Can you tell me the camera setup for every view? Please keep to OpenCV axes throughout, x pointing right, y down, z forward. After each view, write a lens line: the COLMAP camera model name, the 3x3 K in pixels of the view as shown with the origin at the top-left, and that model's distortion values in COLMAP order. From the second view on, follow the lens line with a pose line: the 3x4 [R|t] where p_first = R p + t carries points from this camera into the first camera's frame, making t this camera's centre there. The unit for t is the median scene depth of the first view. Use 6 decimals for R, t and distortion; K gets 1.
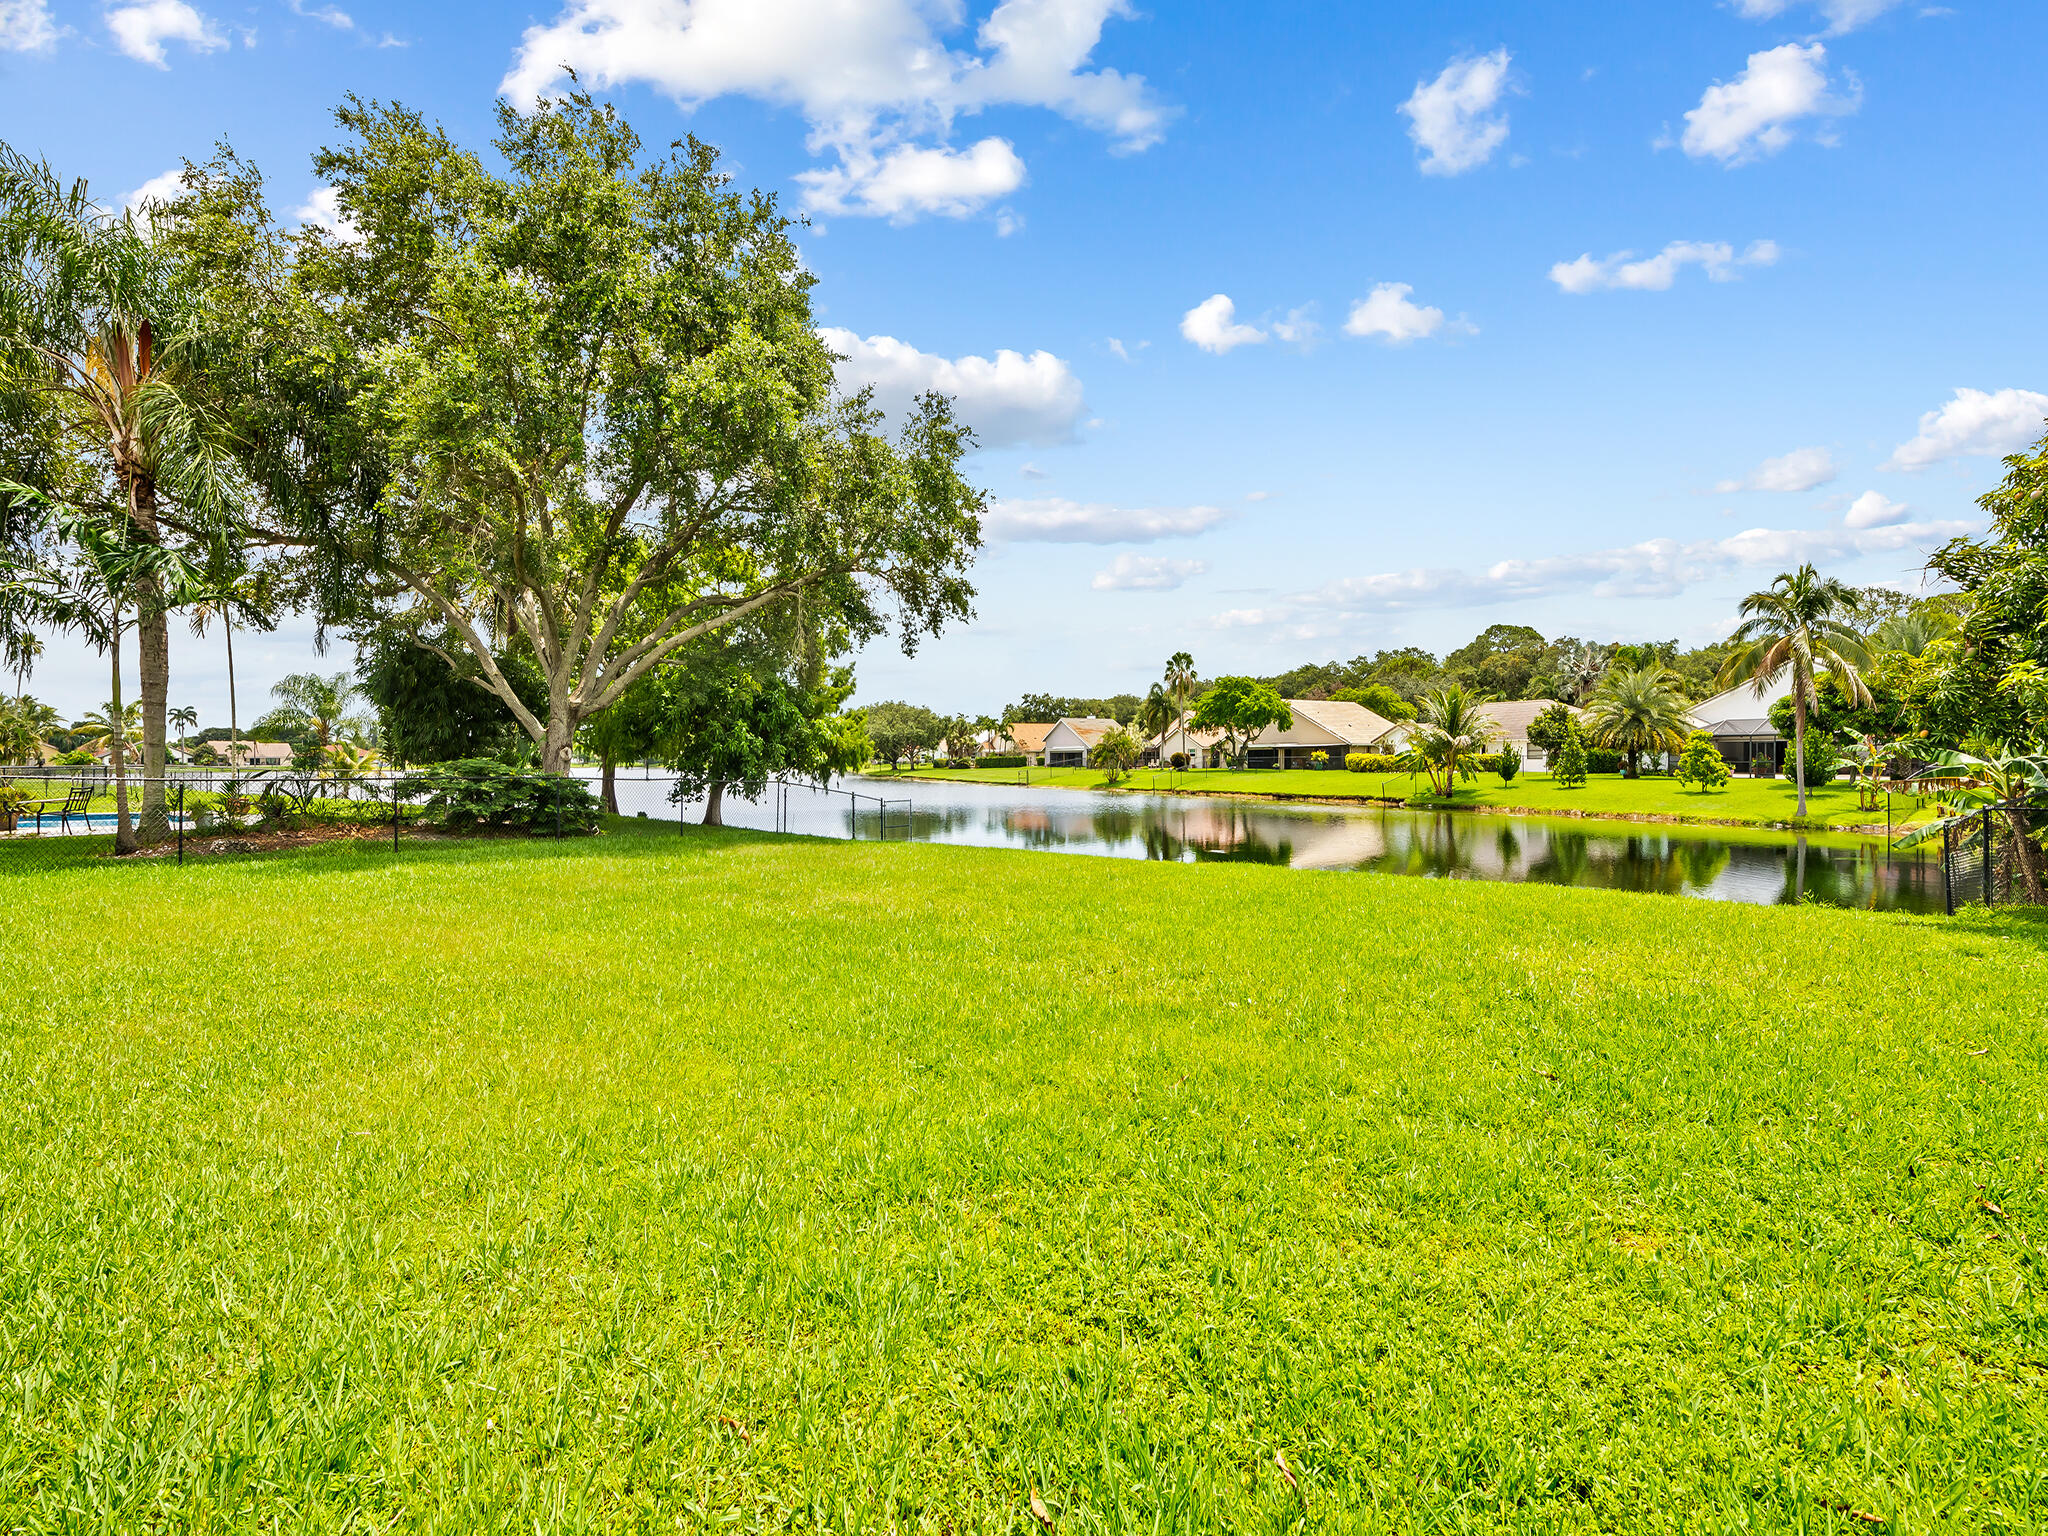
lens RADIAL K [[847.5, 0, 1005.4], [0, 847.5, 766.9], [0, 0, 1]] dist [-0.001207, -0.000213]
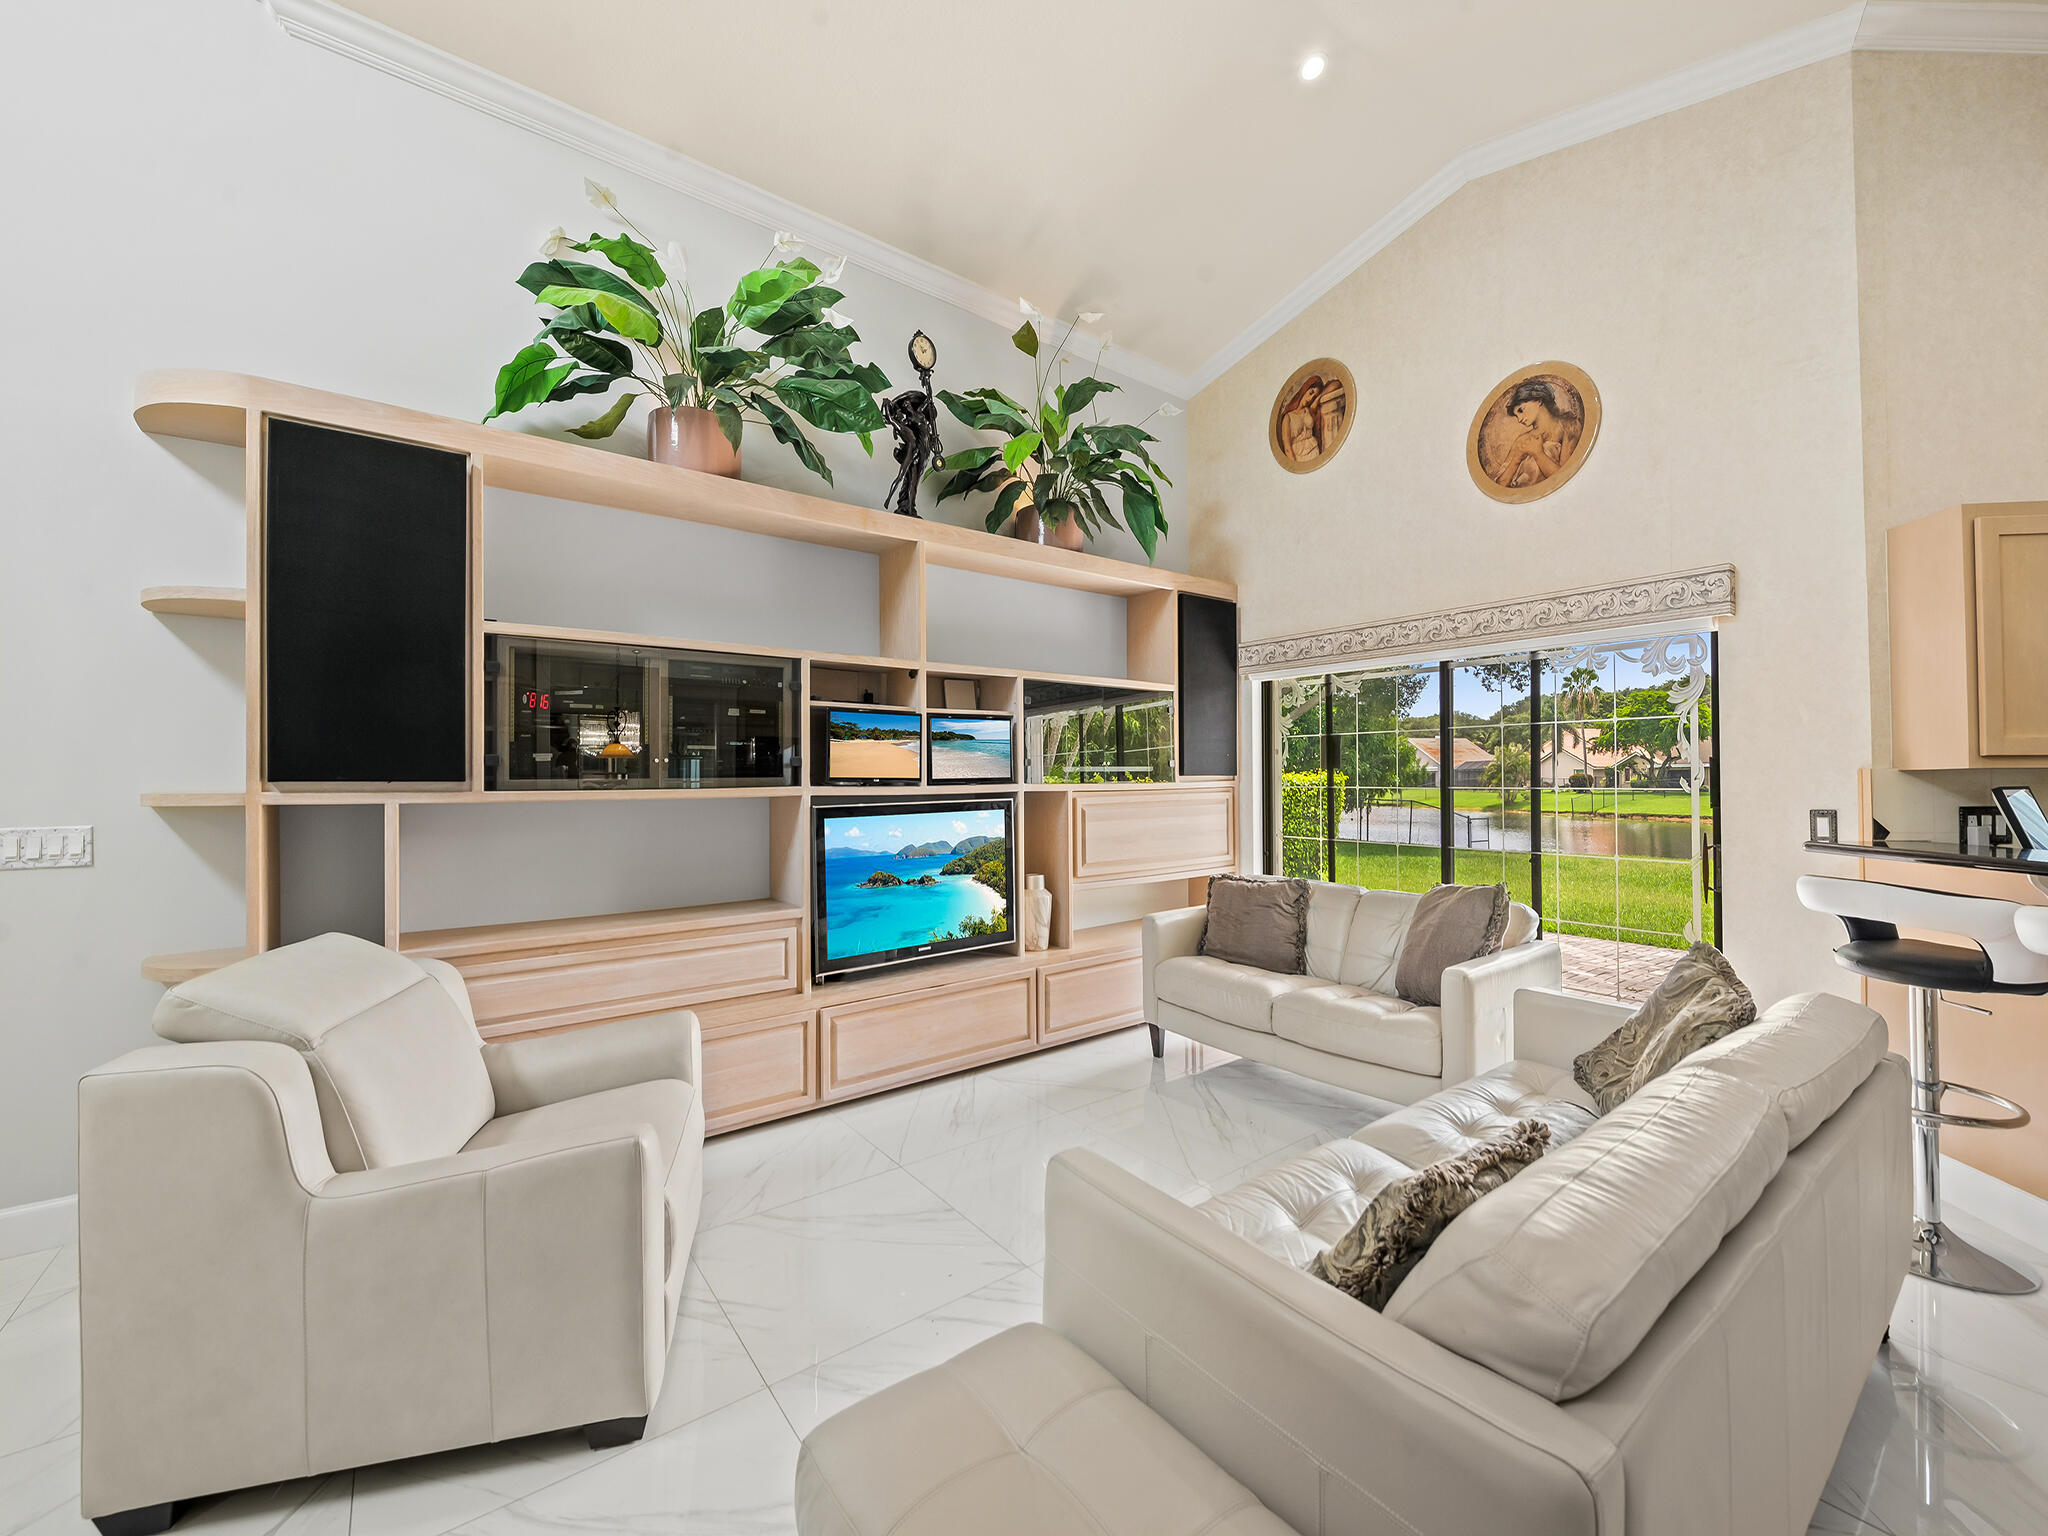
lens RADIAL K [[815.1, 0, 1024.0], [0, 815.1, 768.0], [0, 0, 1]] dist [-0.000868, -0.000184]
pose [[0.948029, -0.005699, -0.318132, -0.152193], [-0.001992, 0.999714, -0.023846, -0.000752], [0.318177, 0.023240, 0.947746, -0.090240]]
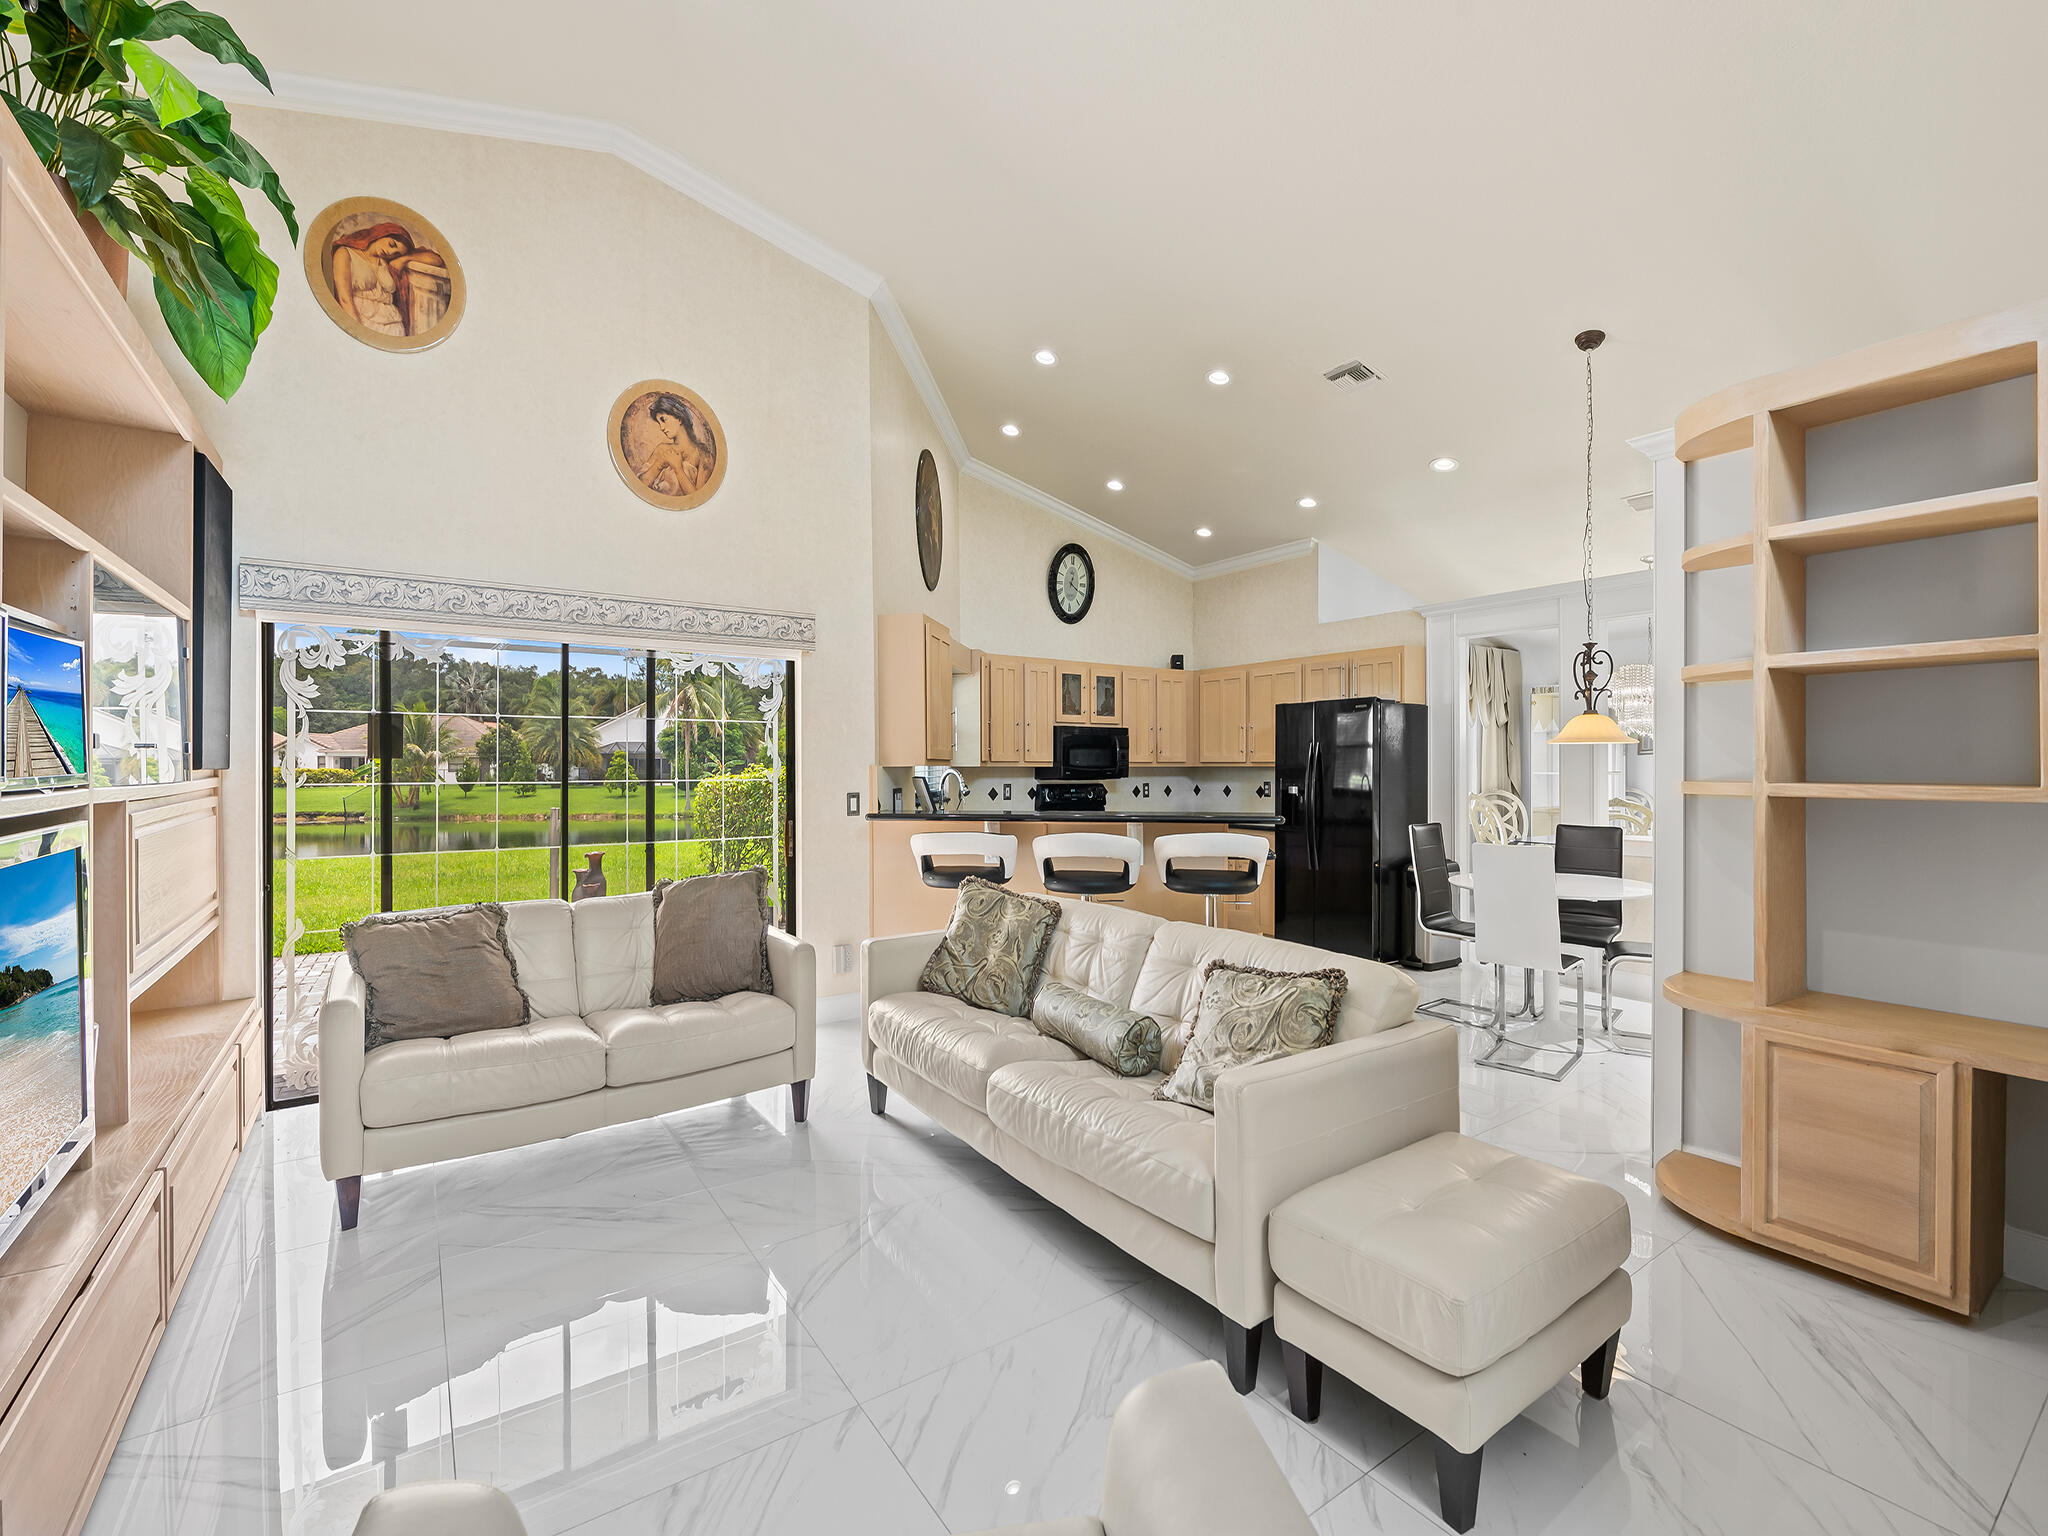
lens RADIAL K [[888.4, 0, 1013.6], [0, 888.4, 766.0], [0, 0, 1]] dist [-0.008504, -0.000031]
pose [[0.364711, 0.002498, 0.931117, -0.192139], [0.011062, 0.999914, -0.007015, -0.001178], [-0.931055, 0.012858, 0.364652, -0.070979]]
